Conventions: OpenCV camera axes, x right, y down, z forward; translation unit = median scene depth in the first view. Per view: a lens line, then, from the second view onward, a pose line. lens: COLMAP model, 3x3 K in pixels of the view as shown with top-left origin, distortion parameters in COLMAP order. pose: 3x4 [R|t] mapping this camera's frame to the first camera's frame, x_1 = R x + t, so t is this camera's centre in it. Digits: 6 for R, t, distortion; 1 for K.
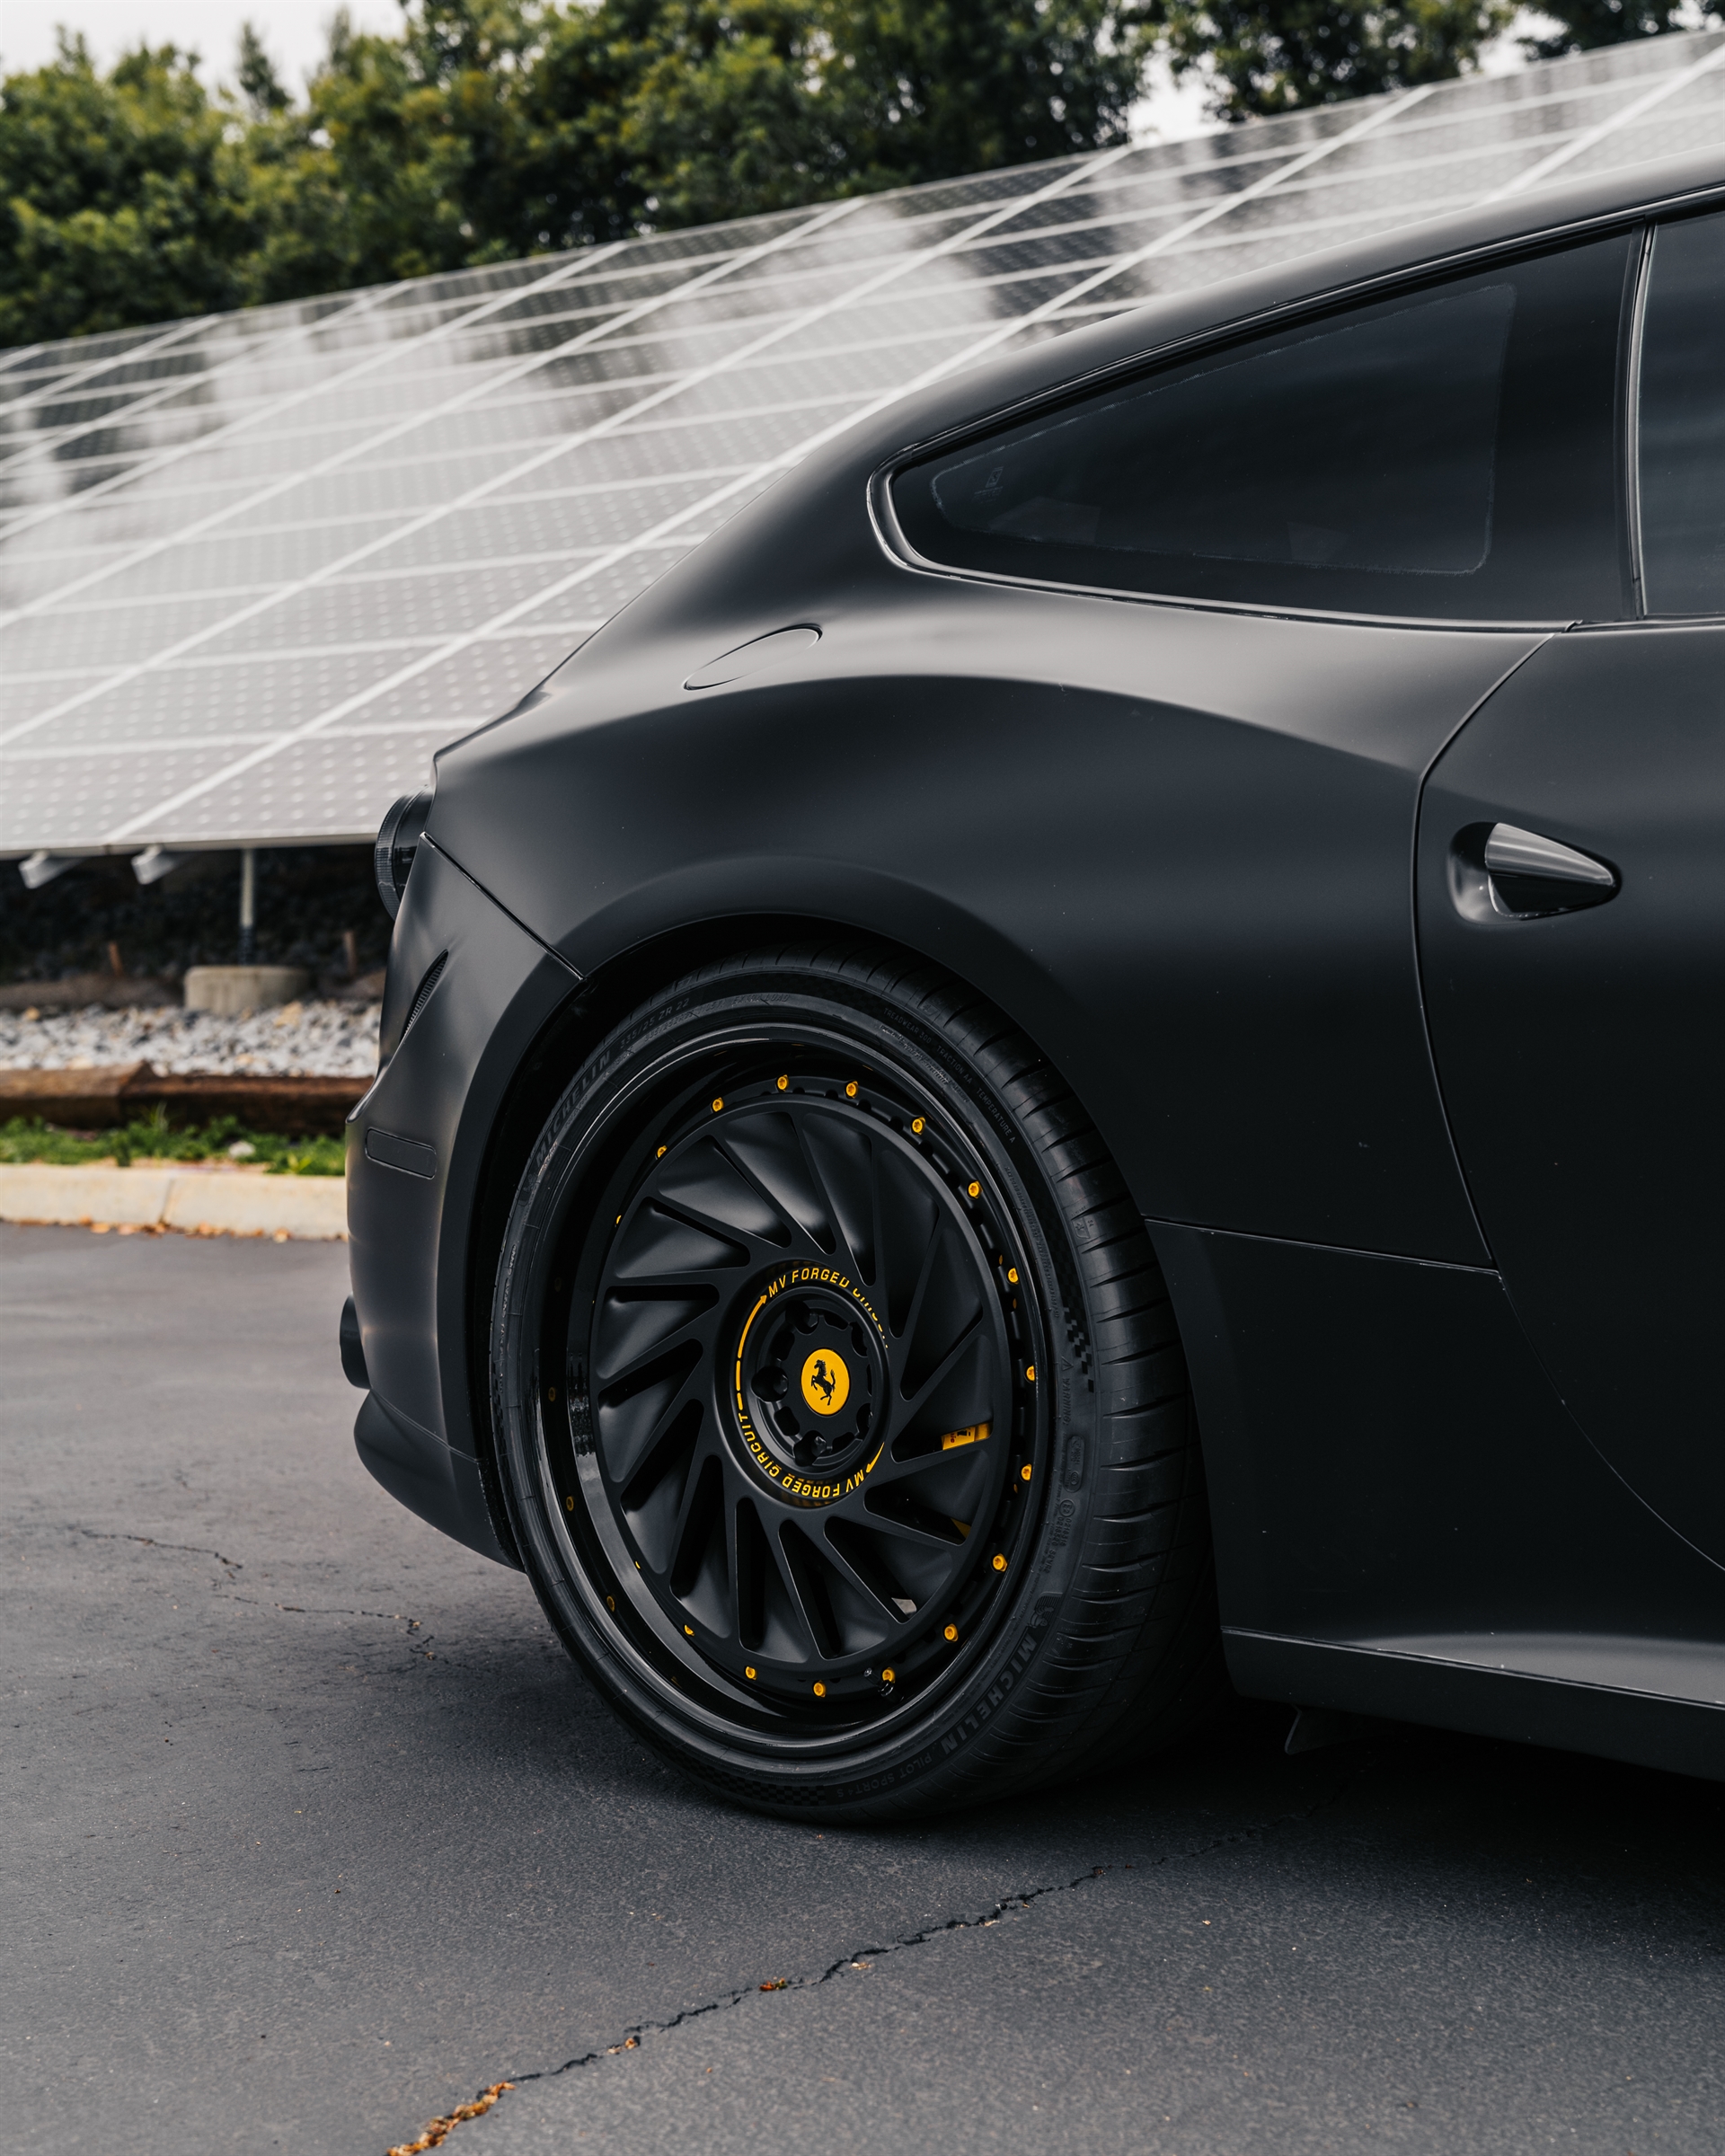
lens RADIAL K [[3559.9, 0, 867.2], [0, 3559.9, 1079.7], [0, 0, 1]] dist [0.099719, 0.000000]
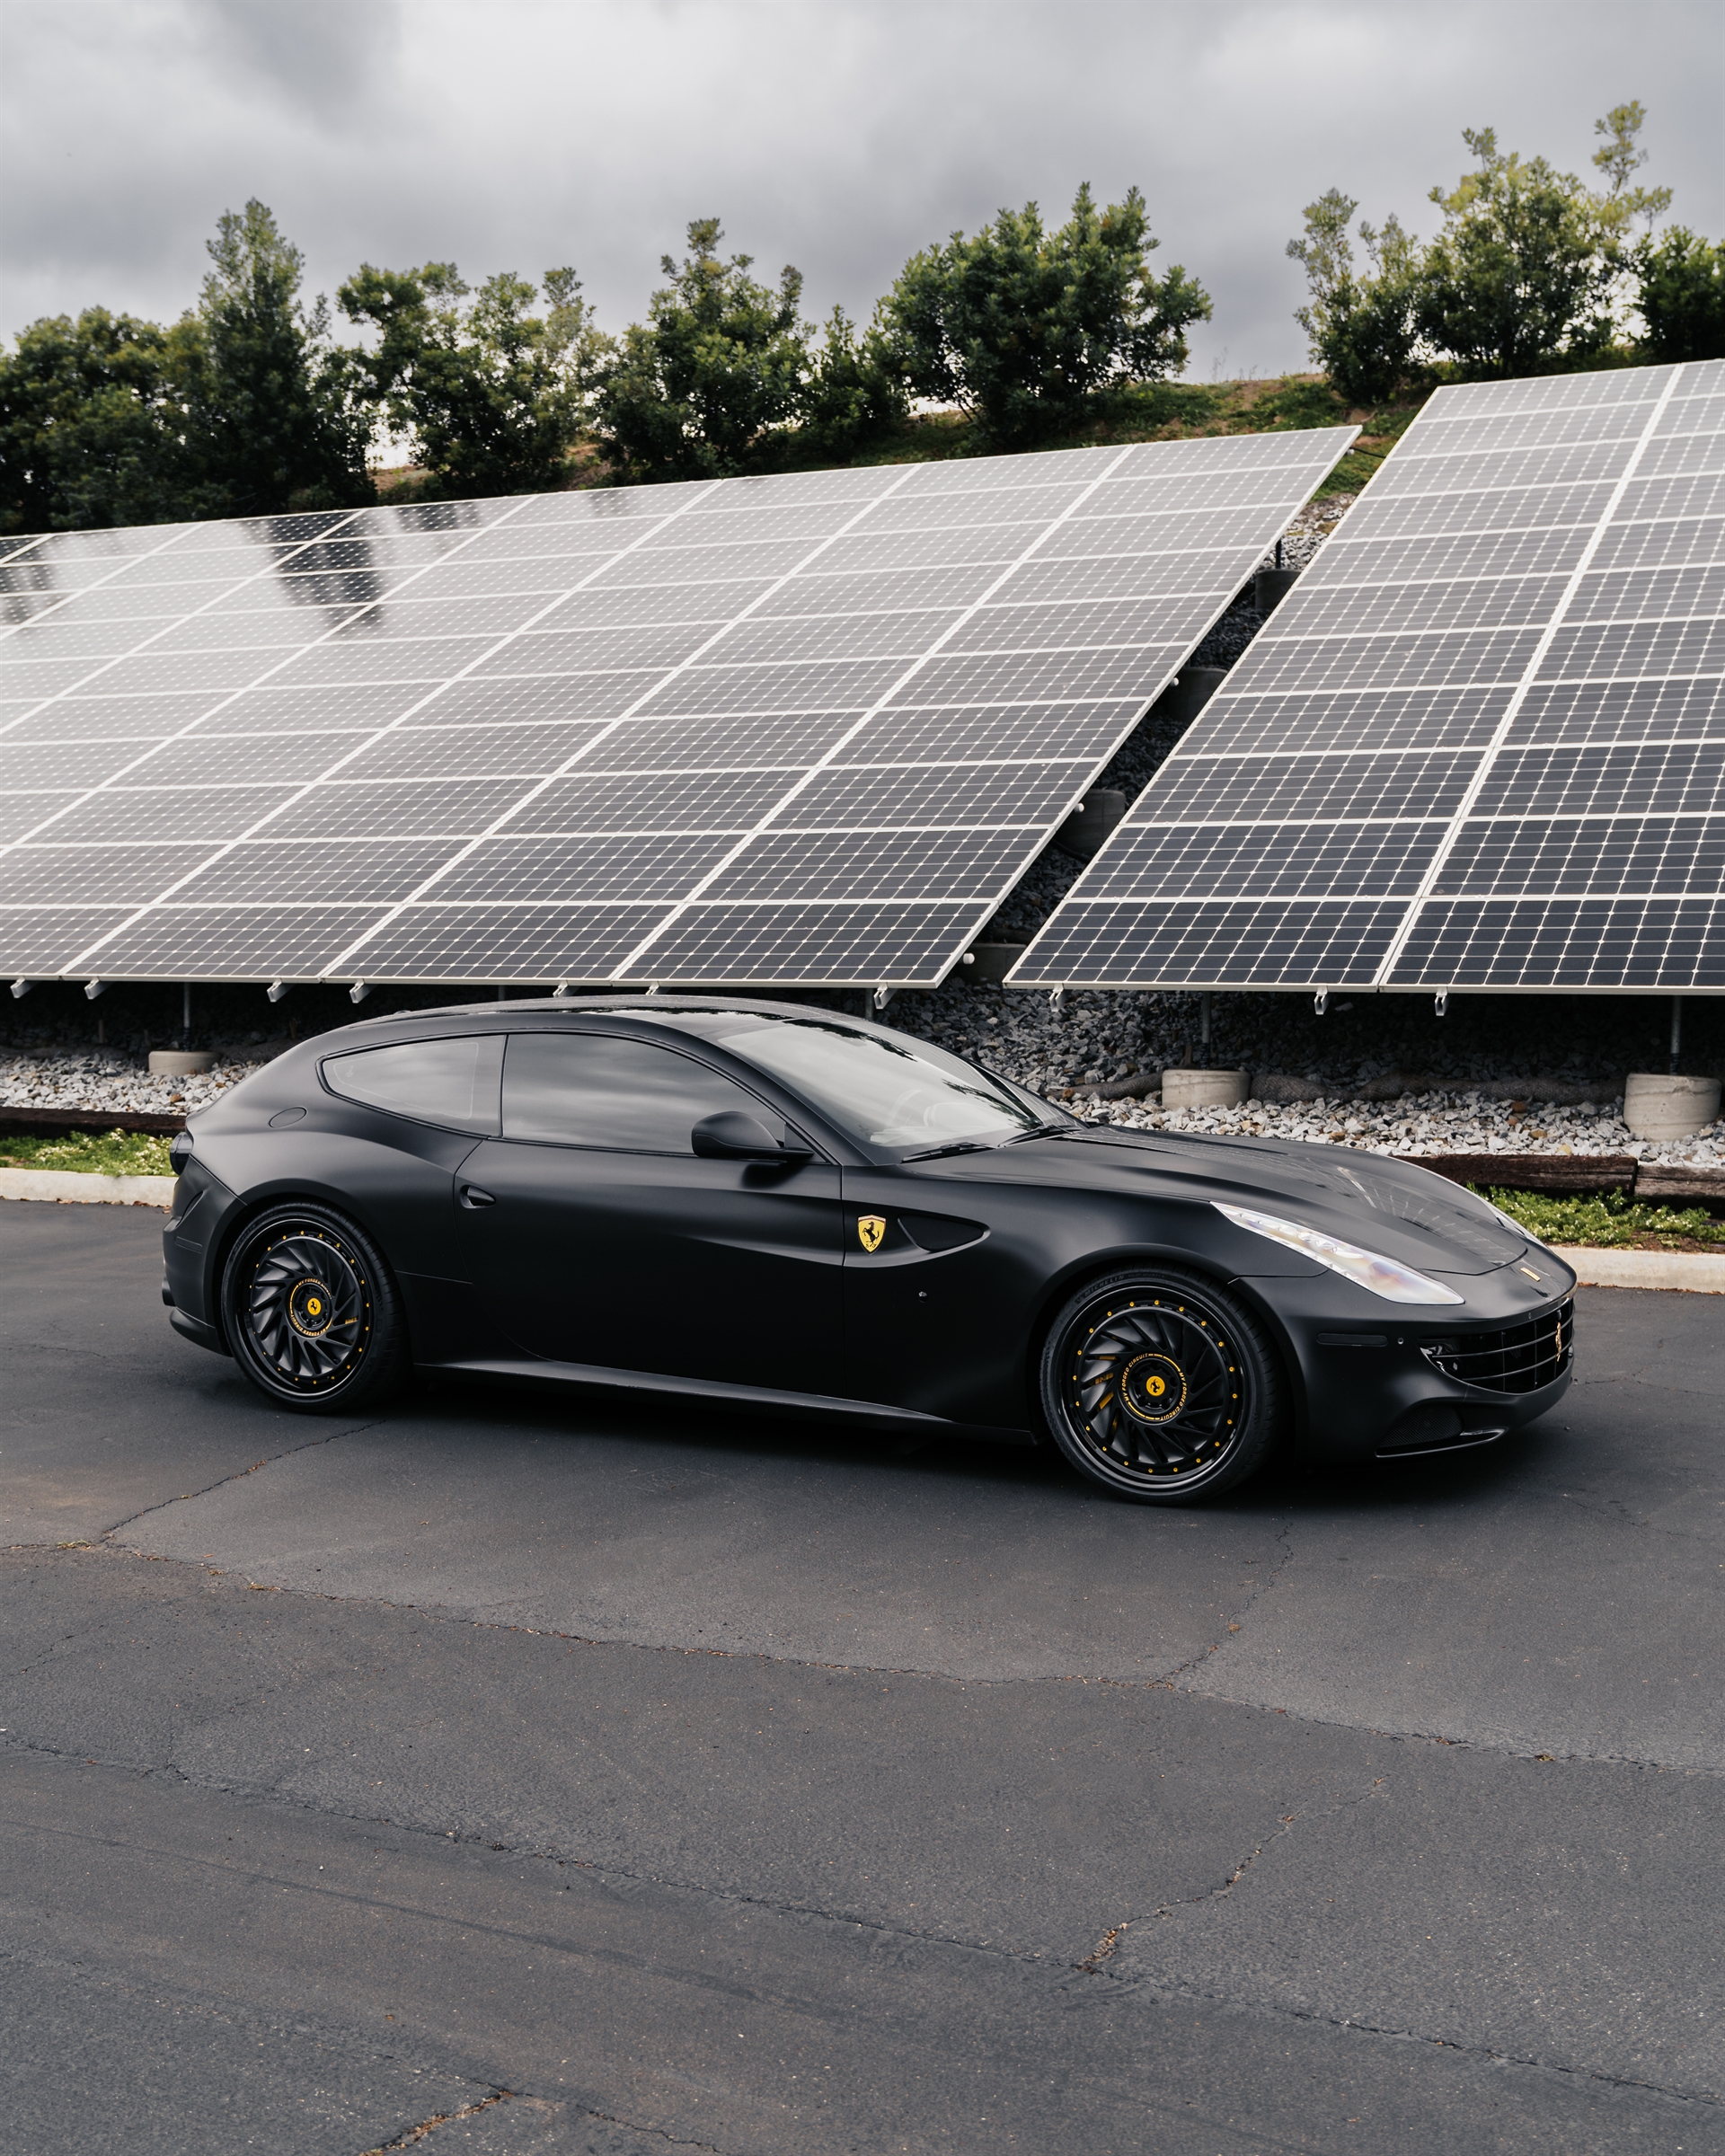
lens RADIAL K [[2617.8, 0, 848.7], [0, 2617.8, 1088.2], [0, 0, 1]] dist [0.059880, 0.000000]
pose [[0.968282, -0.021628, 0.248920, -0.159951], [0.009142, 0.998646, 0.051208, -0.308243], [-0.249691, -0.047309, 0.967169, -2.010297]]
